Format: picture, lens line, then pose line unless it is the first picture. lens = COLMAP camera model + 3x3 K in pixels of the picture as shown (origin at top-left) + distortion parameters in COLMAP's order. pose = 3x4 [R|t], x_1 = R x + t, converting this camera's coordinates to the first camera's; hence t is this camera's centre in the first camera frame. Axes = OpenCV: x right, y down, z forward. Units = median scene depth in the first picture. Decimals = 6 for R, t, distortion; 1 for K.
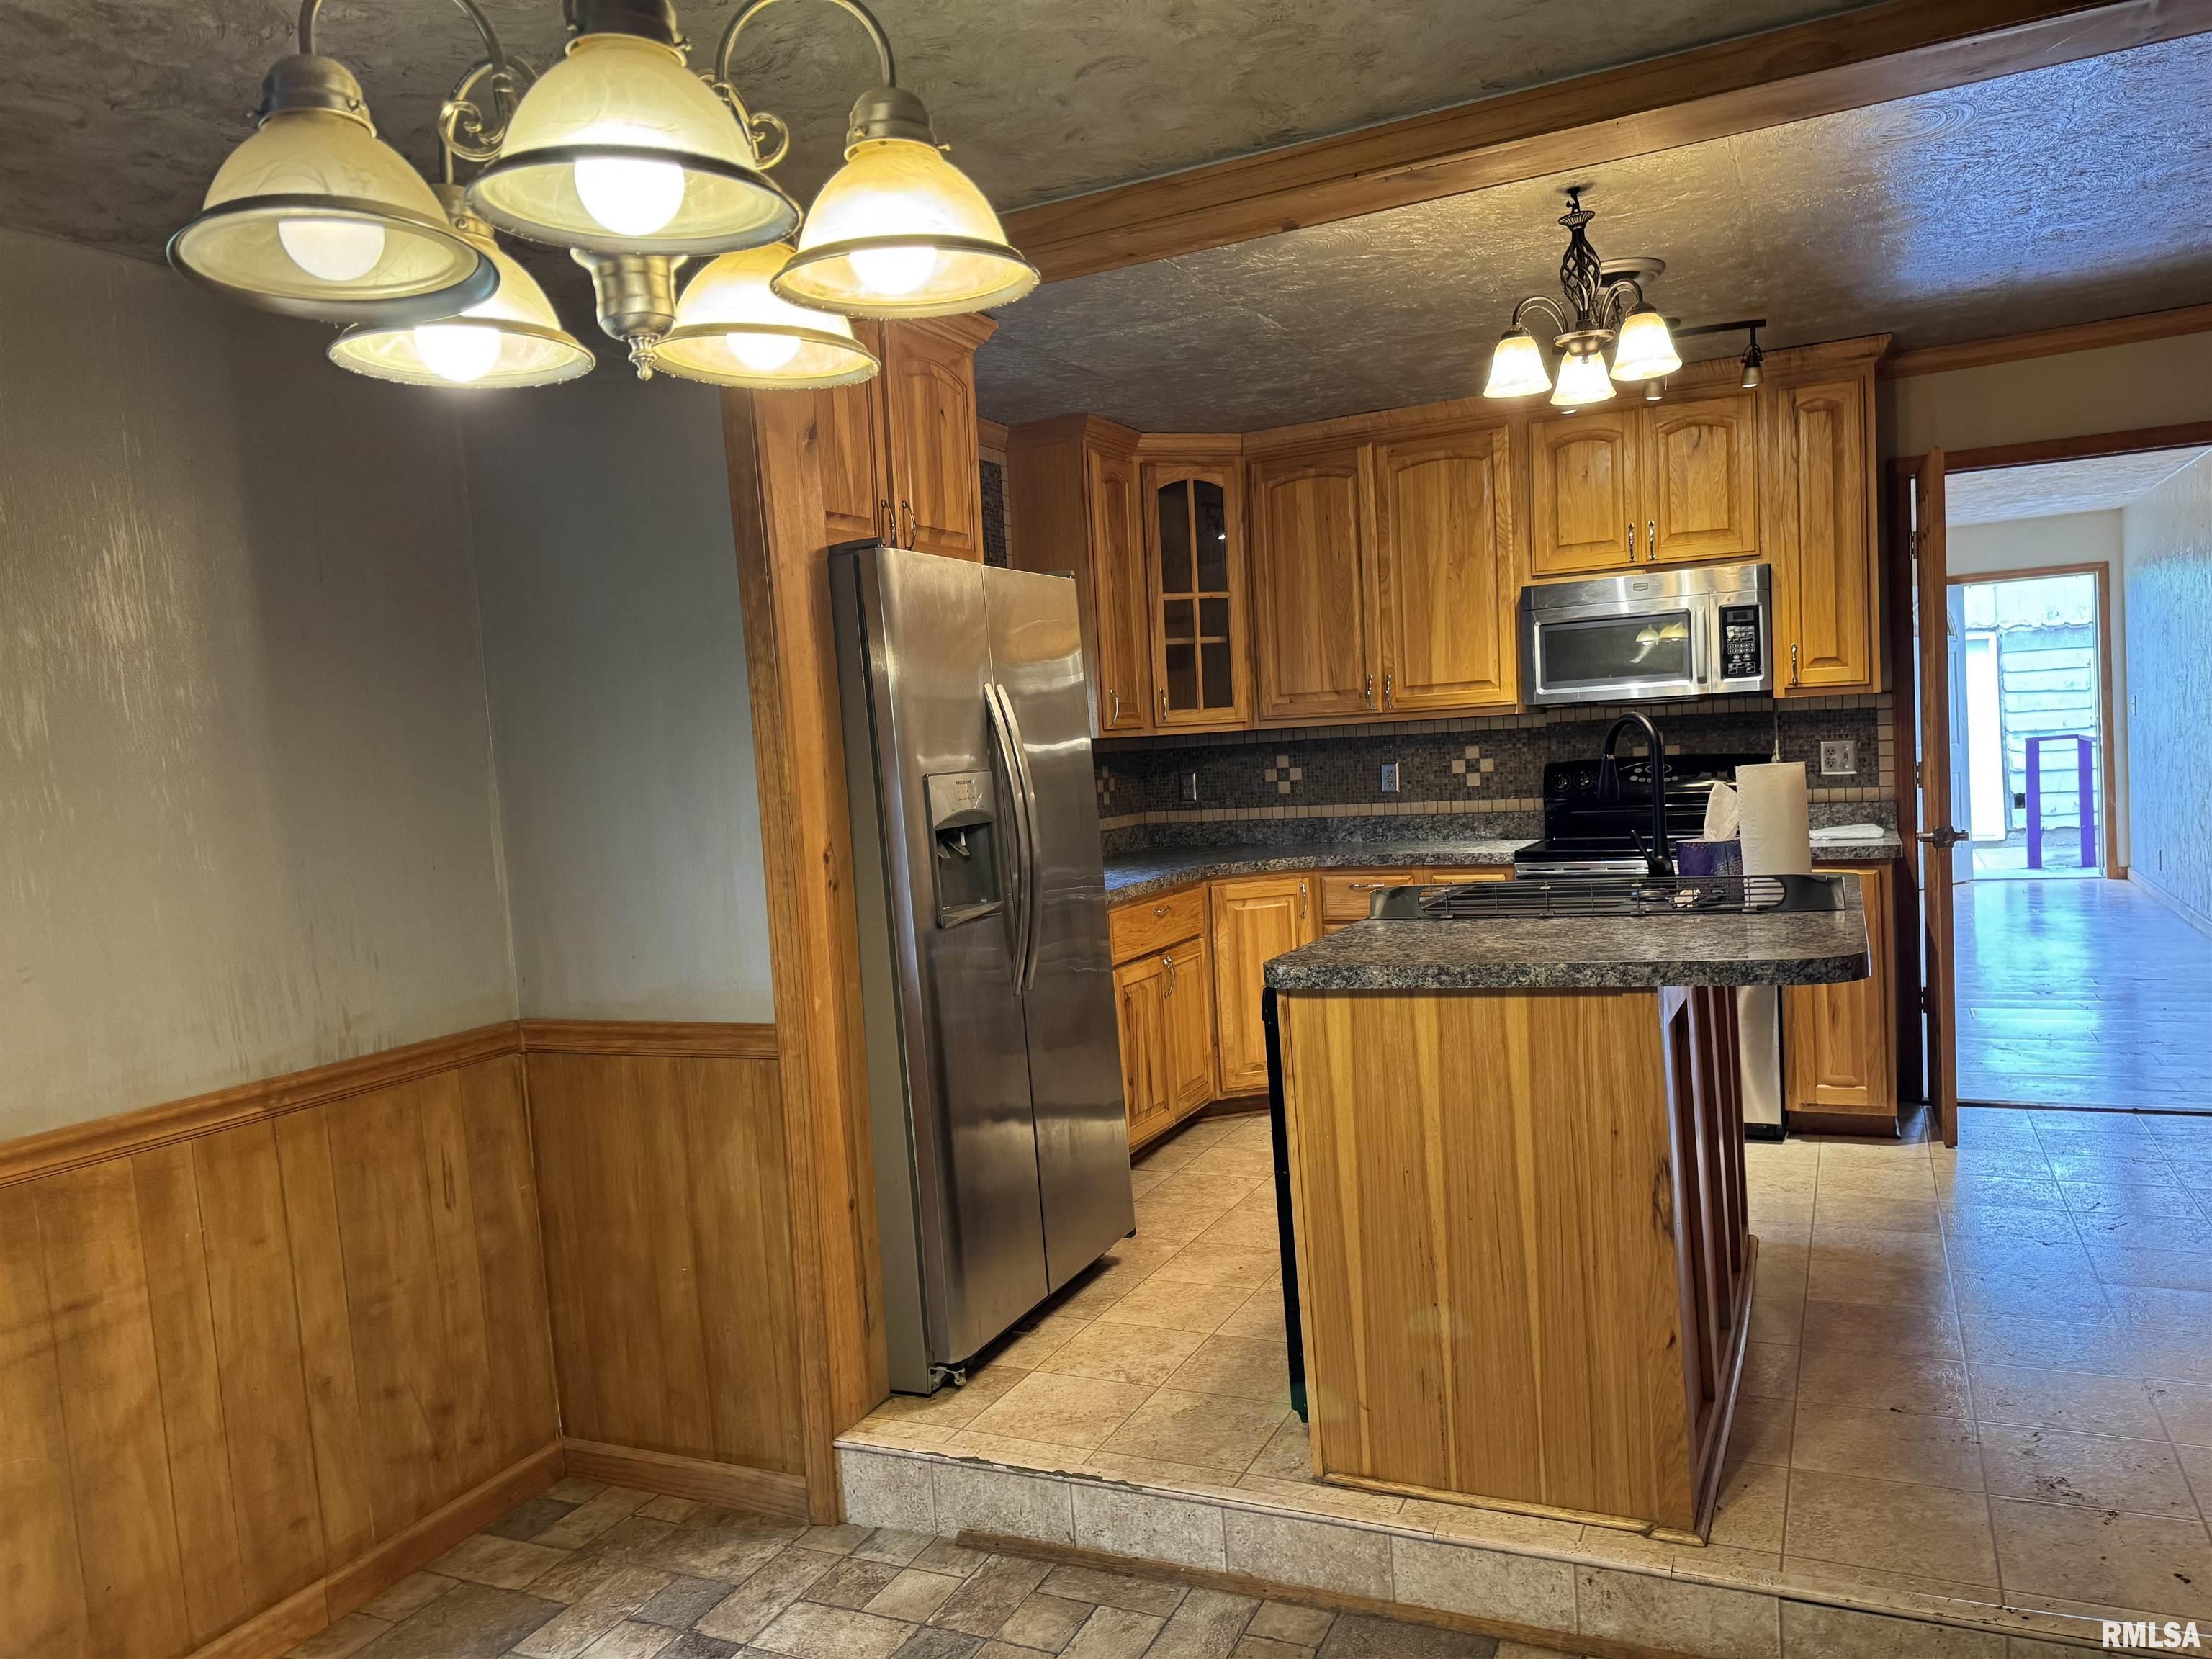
lens RADIAL K [[1539.8, 0, 1083.8], [0, 1539.8, 832.1], [0, 0, 1]] dist [0.128163, -0.002486]
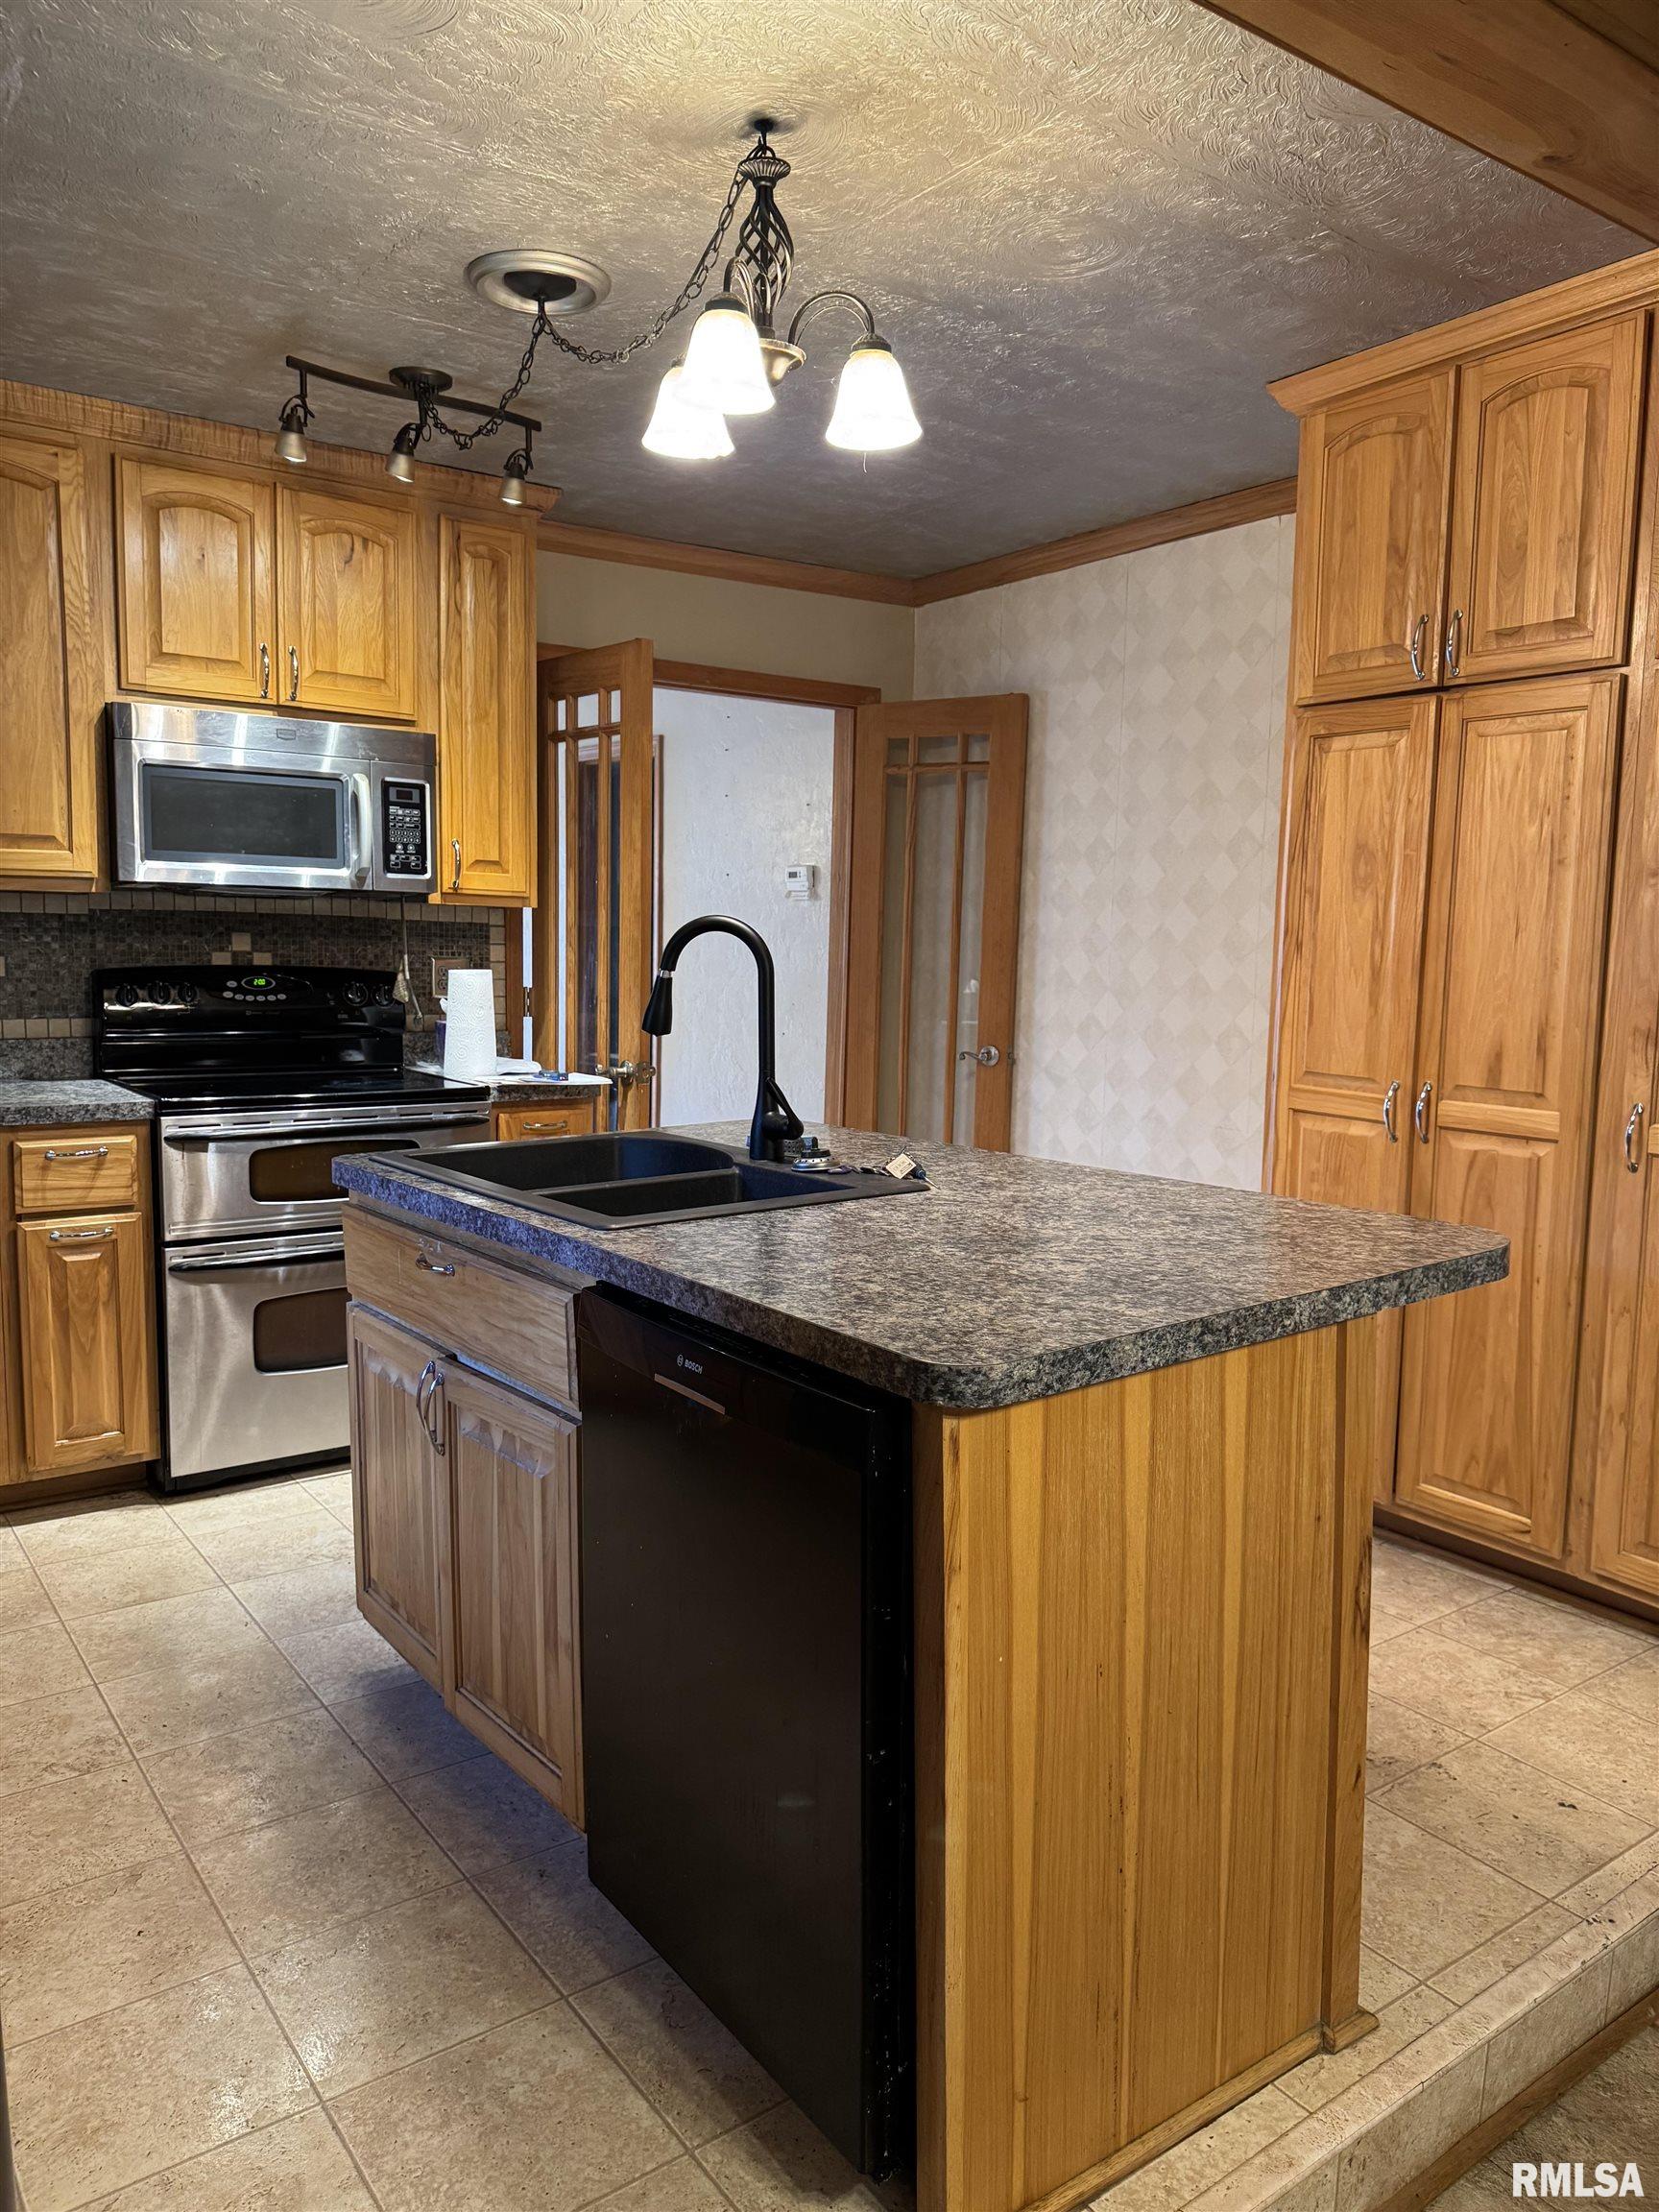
lens RADIAL K [[1581.9, 0, 826.5], [0, 1581.9, 1123.0], [0, 0, 1]] dist [0.038910, -0.036615]
pose [[0.472970, -0.041340, 0.880108, -0.191216], [0.001157, 0.998927, 0.046300, -0.009193], [-0.881078, -0.020880, 0.472510, 0.430539]]
